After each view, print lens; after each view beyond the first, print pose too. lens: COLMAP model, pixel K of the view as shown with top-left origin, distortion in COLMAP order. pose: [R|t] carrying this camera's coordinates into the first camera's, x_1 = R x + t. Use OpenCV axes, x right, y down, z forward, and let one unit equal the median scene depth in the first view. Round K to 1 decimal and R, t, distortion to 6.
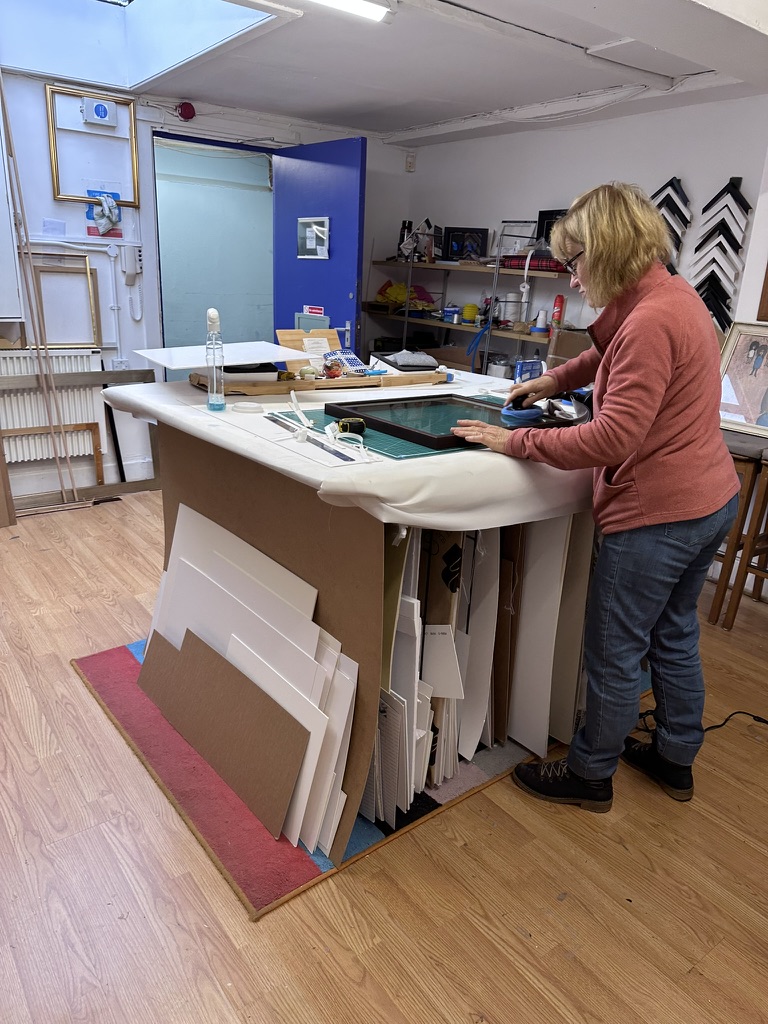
lens RADIAL K [[719.4, 0, 384.0], [0, 719.4, 512.0], [0, 0, 1]] dist [-0.002427, -0.003602]
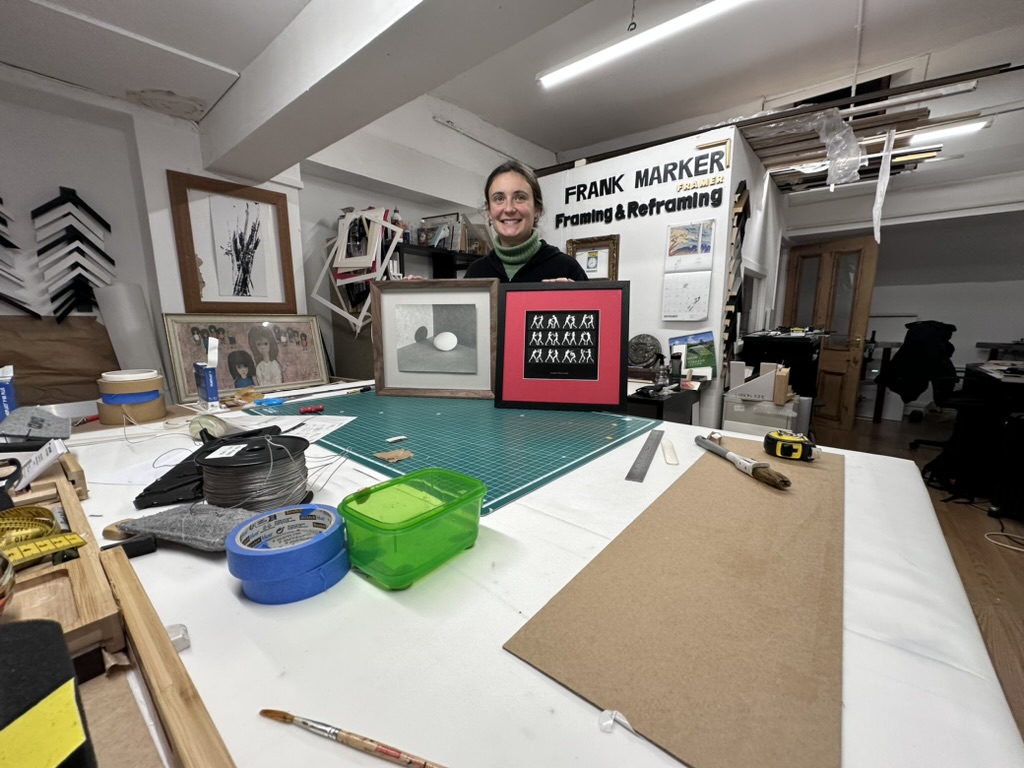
lens RADIAL K [[406.4, 0, 512.0], [0, 406.4, 384.0], [0, 0, 1]] dist [-0.001230, -0.000035]
pose [[-0.224305, -0.197142, 0.954370, -0.279086], [0.308756, 0.914496, 0.261472, -0.151266], [-0.924315, 0.353317, -0.144257, 0.566379]]
